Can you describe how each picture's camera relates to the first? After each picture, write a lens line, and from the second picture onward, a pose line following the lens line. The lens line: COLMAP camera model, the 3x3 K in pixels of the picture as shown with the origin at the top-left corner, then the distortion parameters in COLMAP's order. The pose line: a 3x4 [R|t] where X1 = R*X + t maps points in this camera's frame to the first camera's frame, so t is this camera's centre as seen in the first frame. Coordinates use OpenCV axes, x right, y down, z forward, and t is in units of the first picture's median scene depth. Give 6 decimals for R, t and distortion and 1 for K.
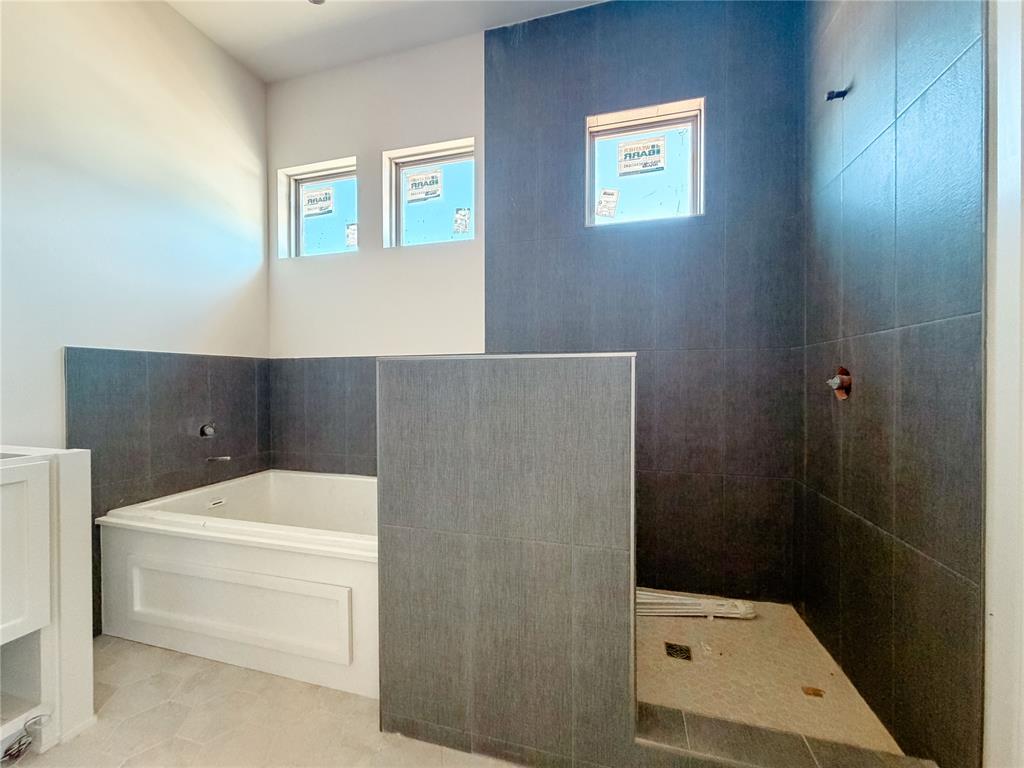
lens RADIAL K [[414.9, 0, 510.1], [0, 414.9, 383.5], [0, 0, 1]] dist [0.001584, 0.000220]
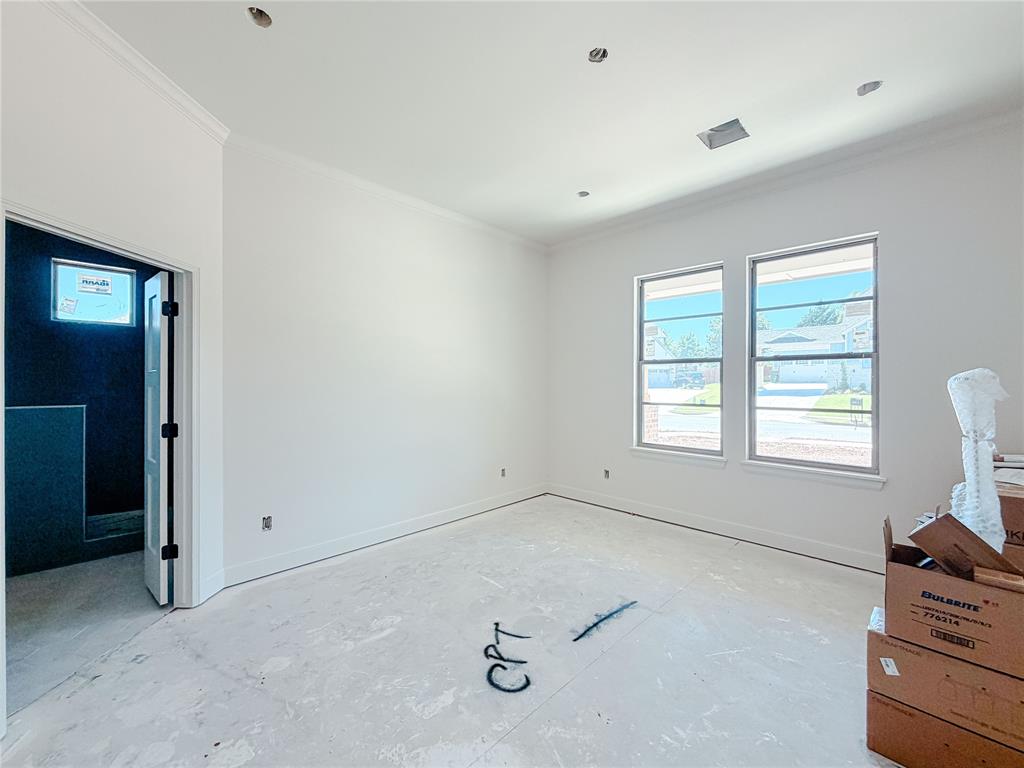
lens RADIAL K [[414.9, 0, 505.3], [0, 414.9, 381.6], [0, 0, 1]] dist [0.001584, 0.000220]
pose [[0.491971, 0.004392, 0.870600, -0.380209], [-0.003659, 0.999989, -0.002977, -0.127569], [-0.870604, -0.001721, 0.491982, -1.453030]]
